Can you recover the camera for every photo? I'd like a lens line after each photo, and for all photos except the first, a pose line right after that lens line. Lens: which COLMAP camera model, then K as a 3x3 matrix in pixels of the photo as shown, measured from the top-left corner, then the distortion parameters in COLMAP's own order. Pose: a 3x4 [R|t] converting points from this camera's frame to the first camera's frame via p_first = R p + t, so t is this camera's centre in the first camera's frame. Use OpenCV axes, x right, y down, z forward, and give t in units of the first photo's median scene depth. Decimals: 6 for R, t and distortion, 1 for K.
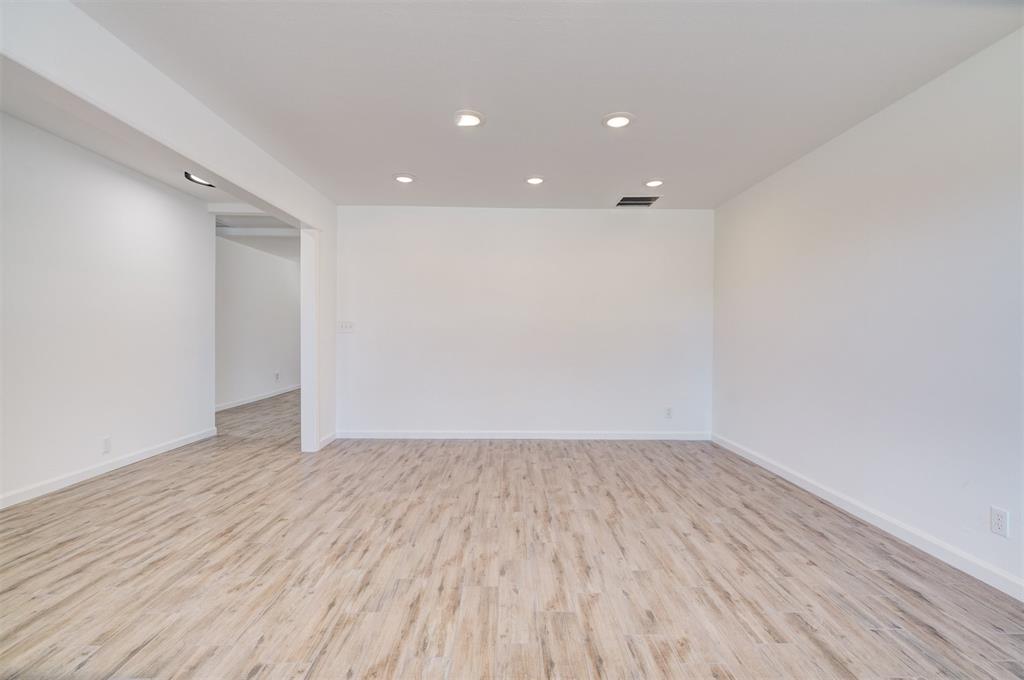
lens RADIAL K [[465.9, 0, 512.5], [0, 465.9, 338.4], [0, 0, 1]] dist [-0.001551, 0.000653]
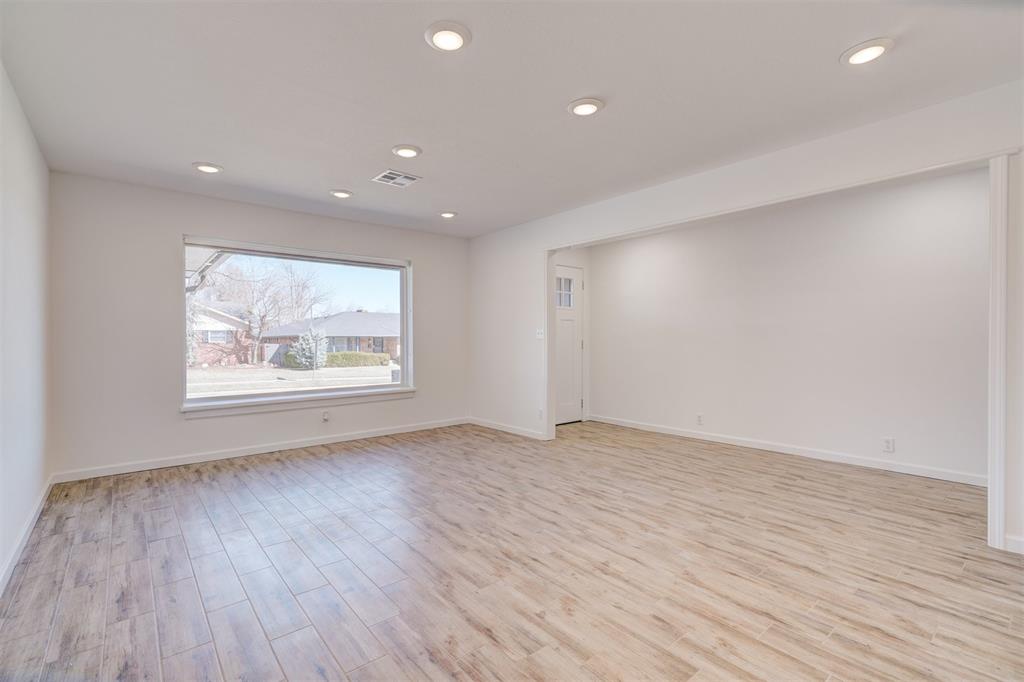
lens RADIAL K [[465.9, 0, 513.2], [0, 465.9, 340.7], [0, 0, 1]] dist [-0.001551, 0.000653]
pose [[-0.778813, -0.002808, -0.627250, 0.638530], [-0.006410, 0.999973, 0.003482, -0.011719], [0.627223, 0.006733, -0.778810, 1.745680]]
